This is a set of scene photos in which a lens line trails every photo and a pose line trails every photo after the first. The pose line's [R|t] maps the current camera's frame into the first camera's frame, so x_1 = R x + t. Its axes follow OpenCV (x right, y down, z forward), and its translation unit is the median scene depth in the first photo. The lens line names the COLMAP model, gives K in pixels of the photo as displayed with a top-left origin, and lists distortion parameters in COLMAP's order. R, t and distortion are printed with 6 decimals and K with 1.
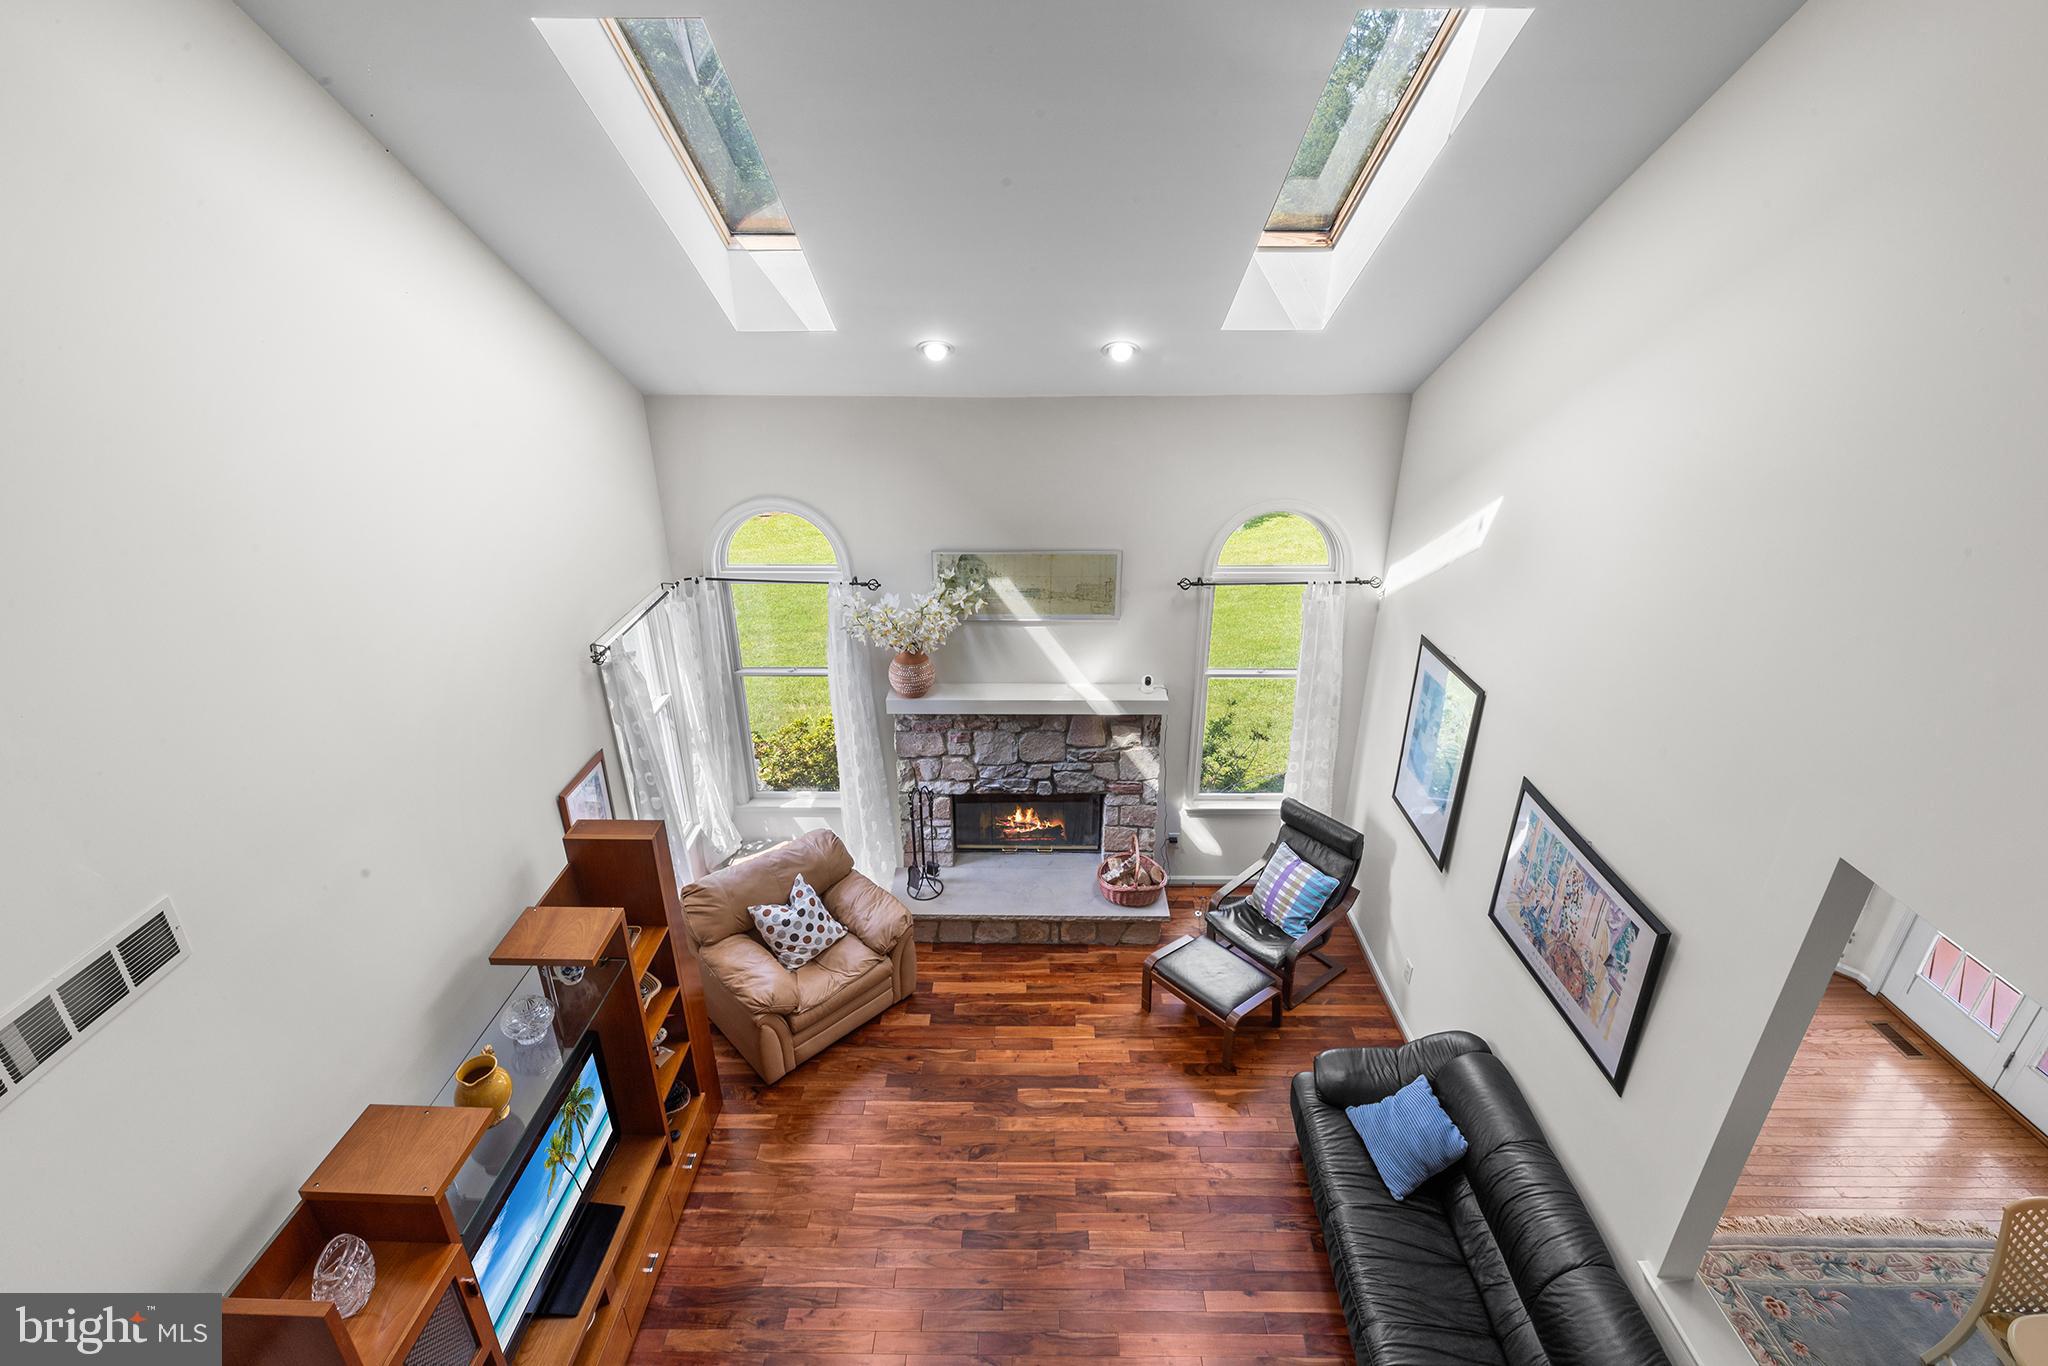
lens RADIAL K [[928.8, 0, 1016.5], [0, 928.8, 669.9], [0, 0, 1]] dist [0.004543, -0.000738]
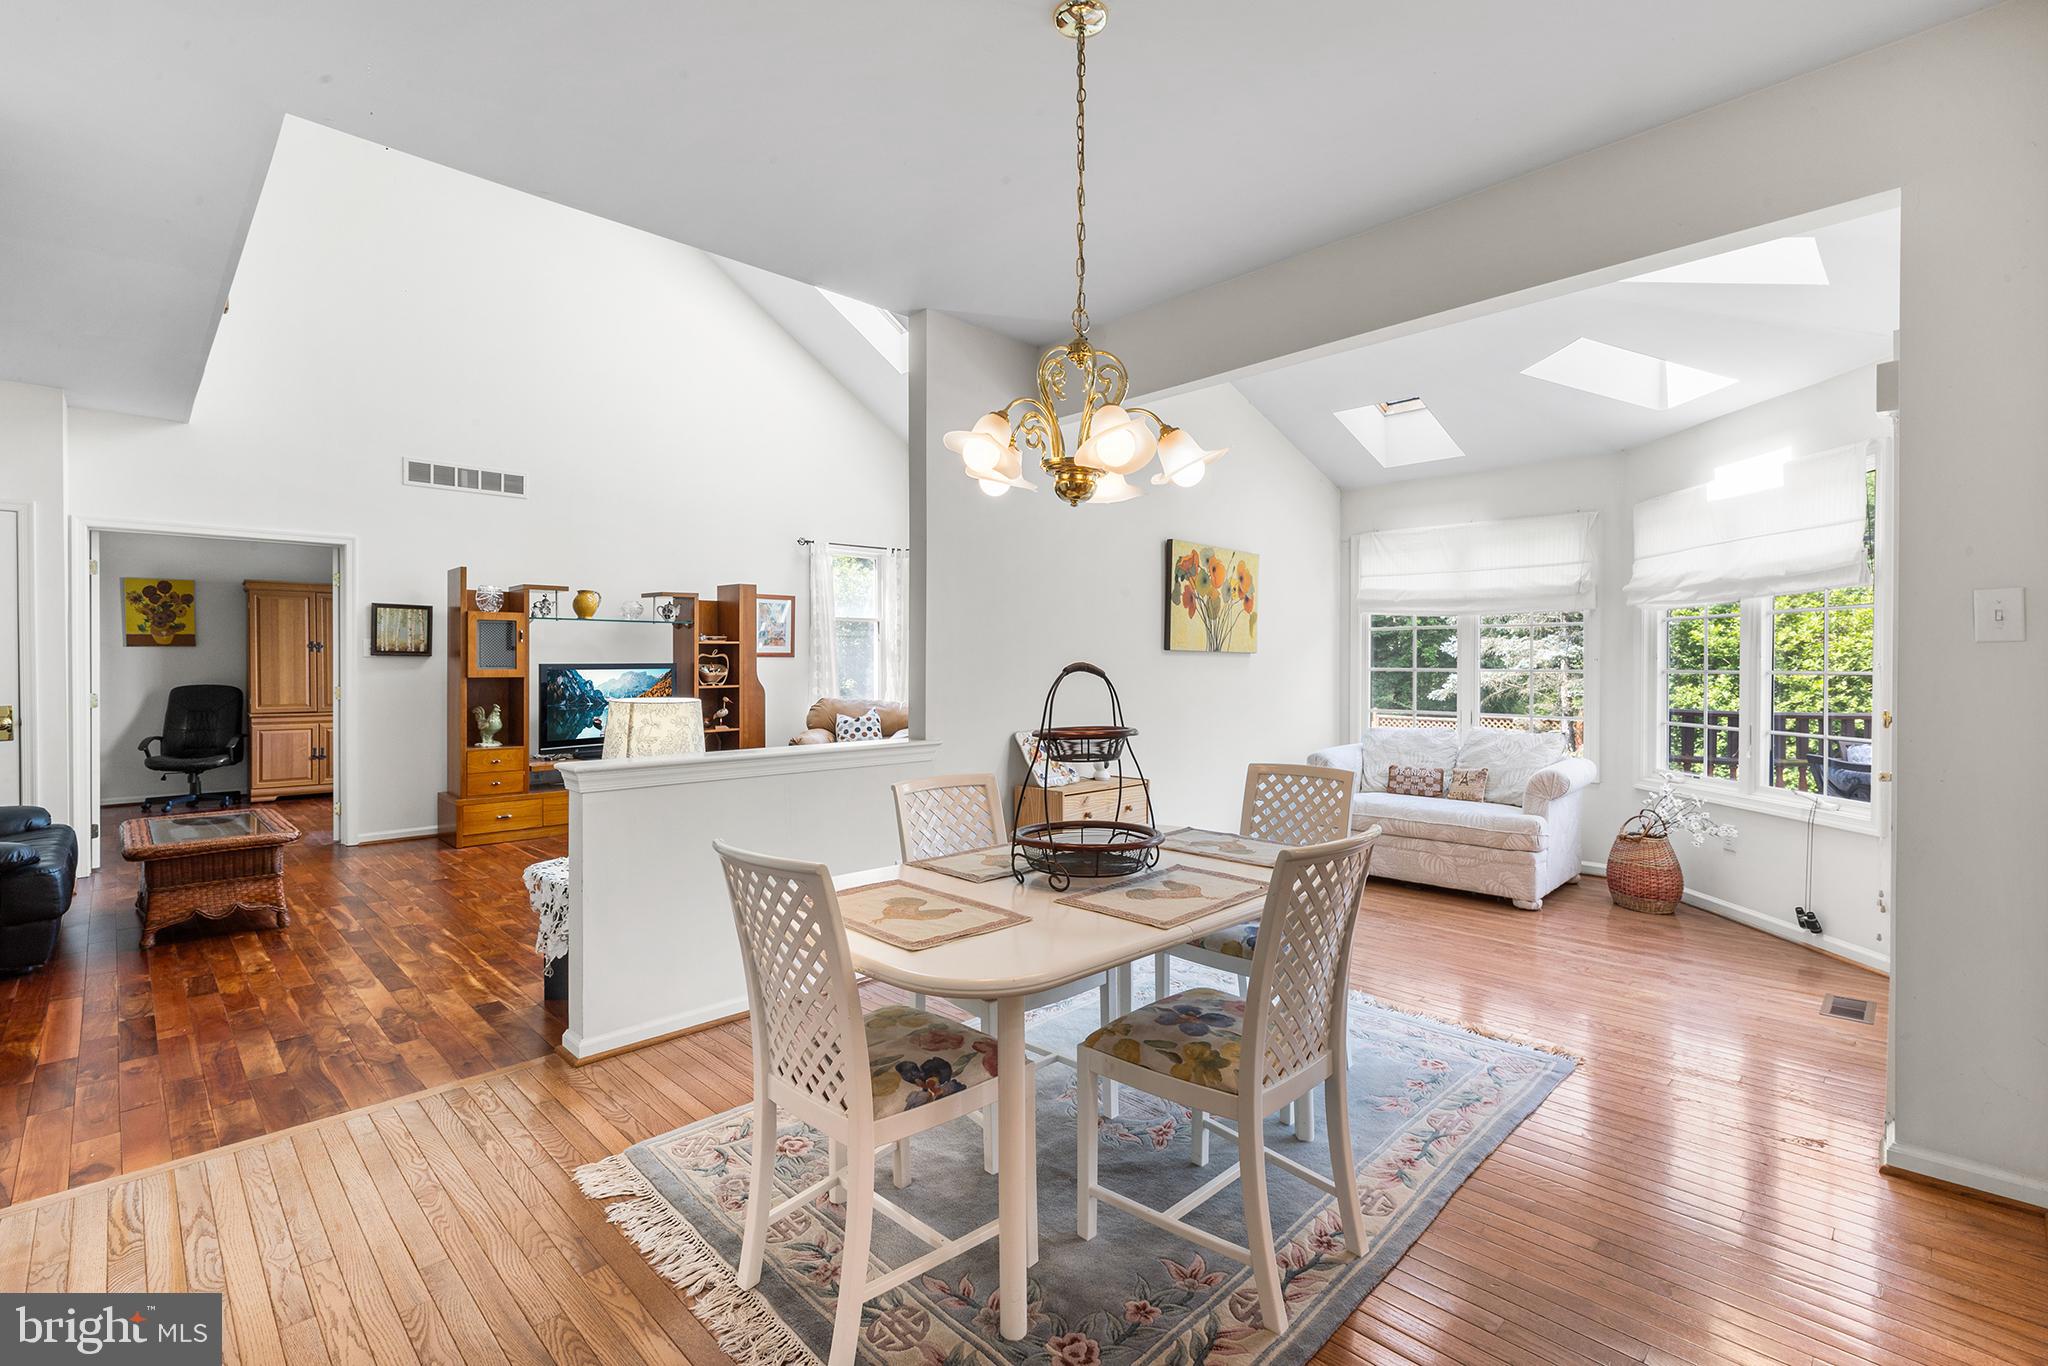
lens RADIAL K [[928.8, 0, 1016.9], [0, 928.8, 668.3], [0, 0, 1]] dist [0.004543, -0.000738]
pose [[0.706241, 0.013726, -0.707839, 0.910442], [-0.296212, 0.913823, -0.277823, 0.475247], [0.643026, 0.405880, 0.649445, 0.146882]]
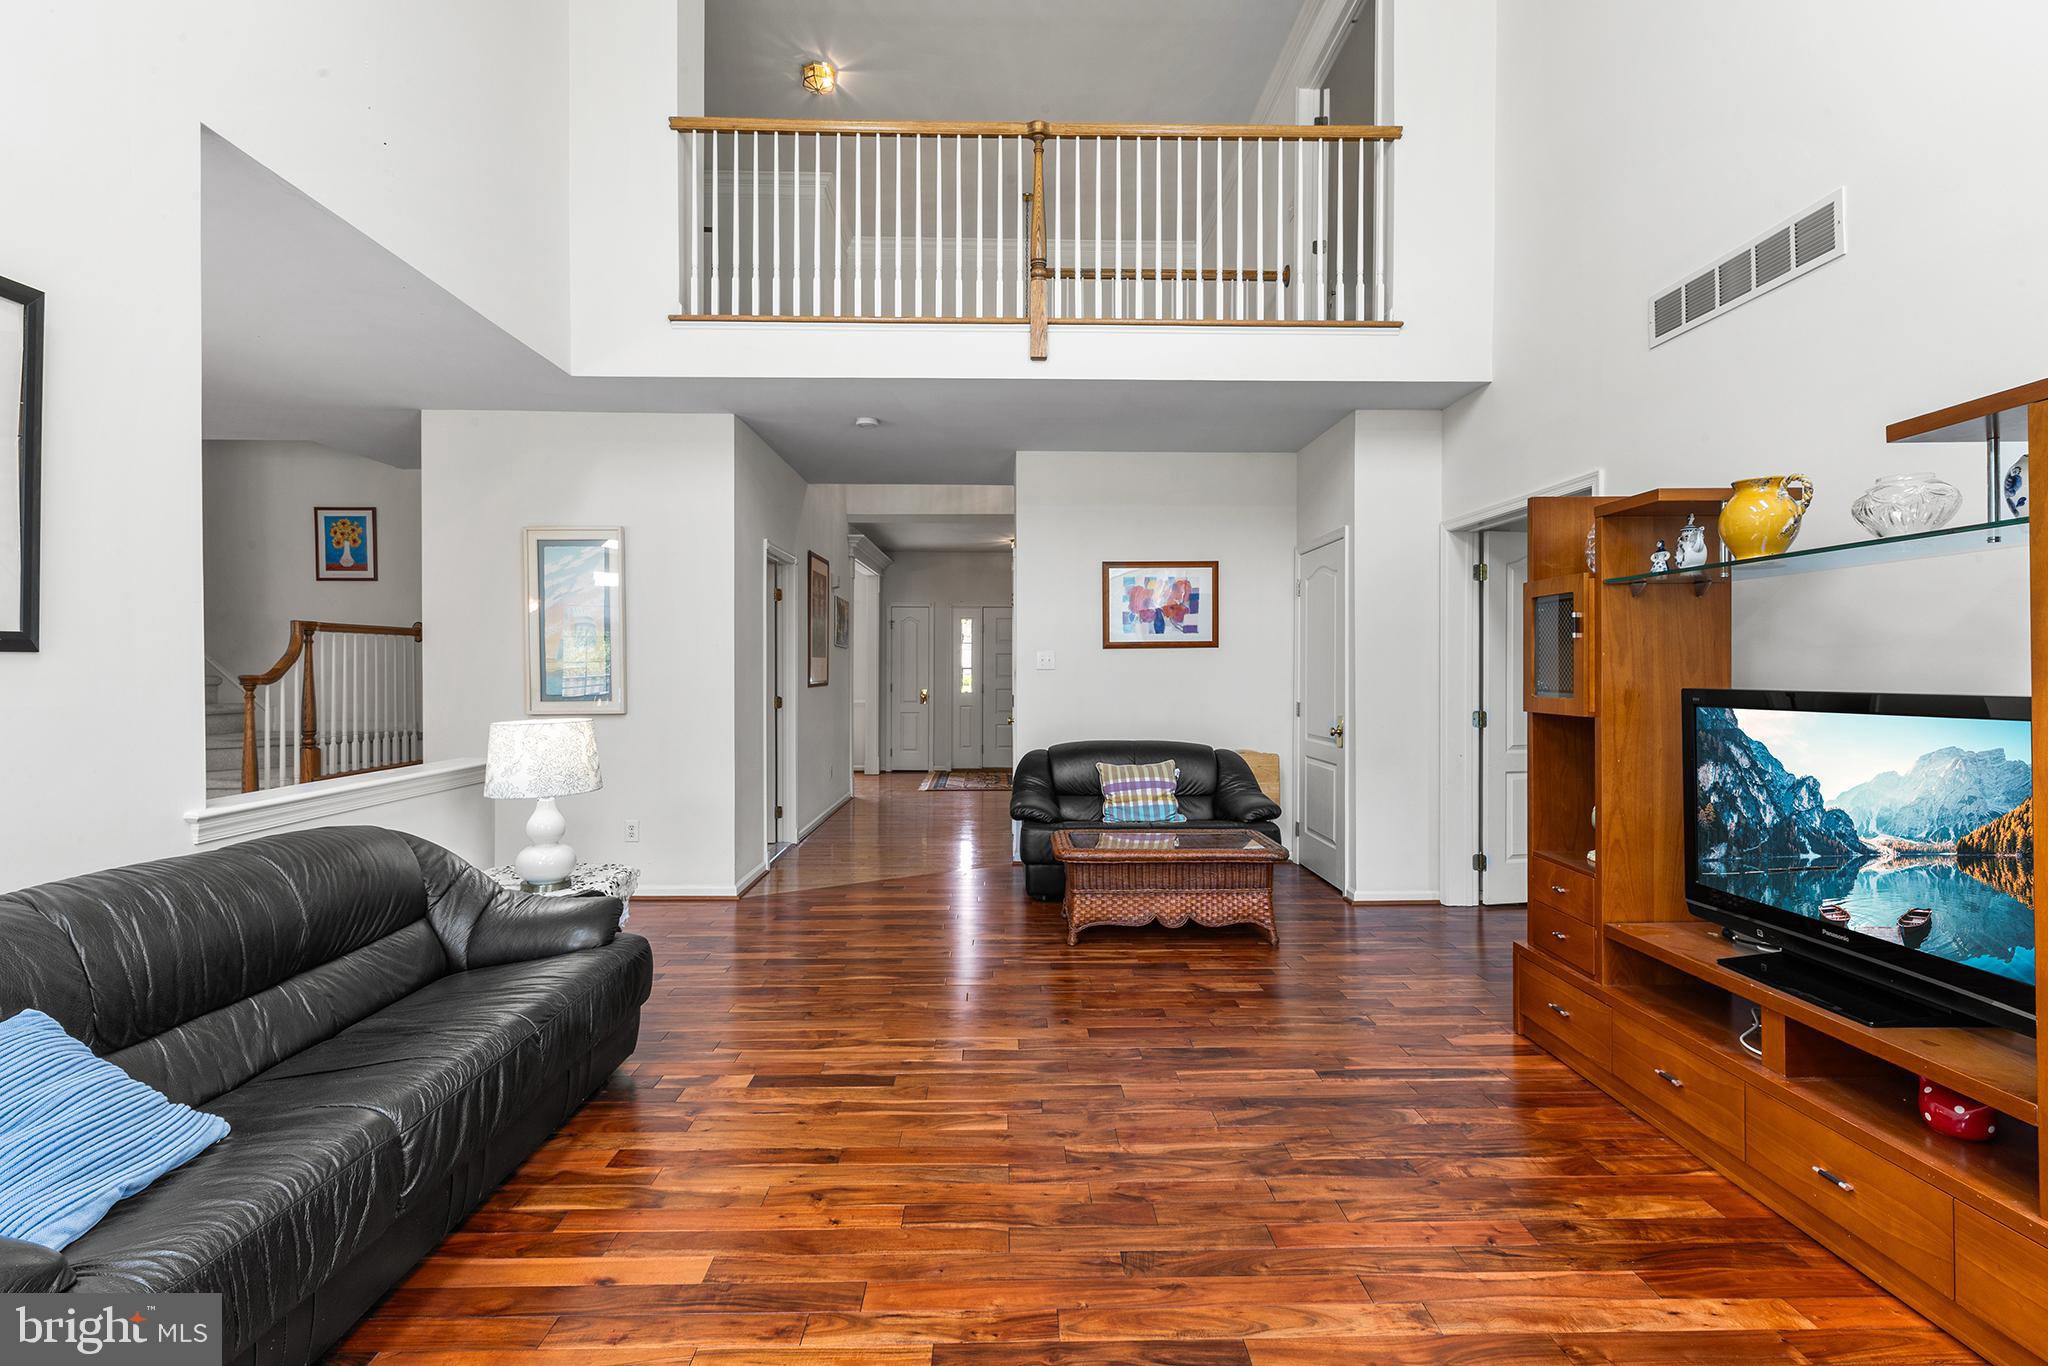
lens RADIAL K [[928.8, 0, 1026.7], [0, 928.8, 670.9], [0, 0, 1]] dist [0.004543, -0.000738]
pose [[-0.999318, 0.007826, -0.036096, 0.036104], [-0.007699, 0.911699, 0.410787, 0.132123], [0.036123, 0.410785, -0.911017, 0.913393]]
